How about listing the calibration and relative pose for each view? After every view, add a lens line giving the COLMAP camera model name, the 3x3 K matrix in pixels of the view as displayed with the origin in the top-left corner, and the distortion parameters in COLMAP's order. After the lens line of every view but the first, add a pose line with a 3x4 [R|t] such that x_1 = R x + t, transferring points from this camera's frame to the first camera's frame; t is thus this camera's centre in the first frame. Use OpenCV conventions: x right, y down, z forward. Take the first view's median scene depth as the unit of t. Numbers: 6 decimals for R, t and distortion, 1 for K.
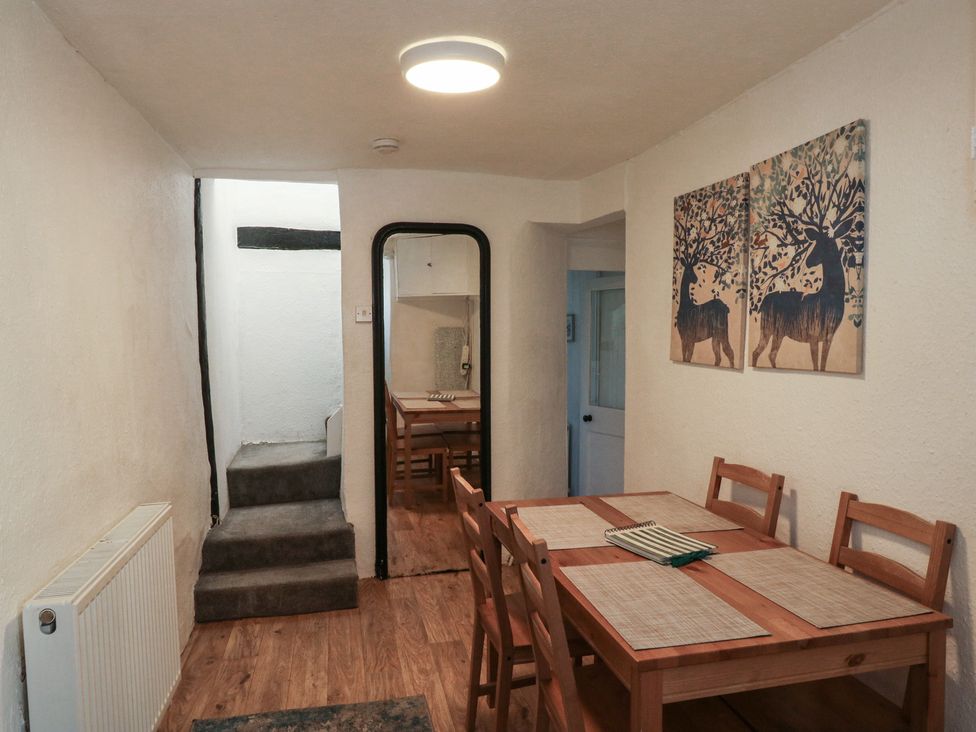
lens RADIAL K [[648.4, 0, 482.2], [0, 648.4, 355.3], [0, 0, 1]] dist [-0.004718, -0.002534]
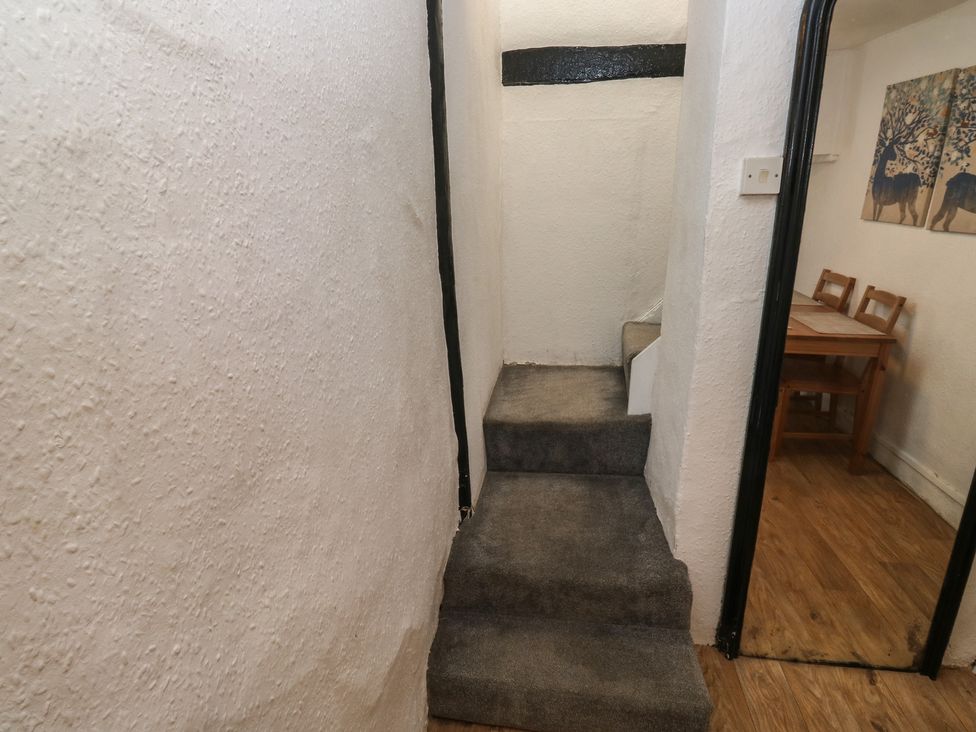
lens RADIAL K [[527.0, 0, 486.6], [0, 527.0, 353.1], [0, 0, 1]] dist [0.001068, -0.014116]
pose [[0.927236, 0.093403, -0.362643, -0.207461], [-0.008697, 0.973505, 0.228502, -0.025108], [0.374378, -0.208721, 0.903480, 0.542444]]
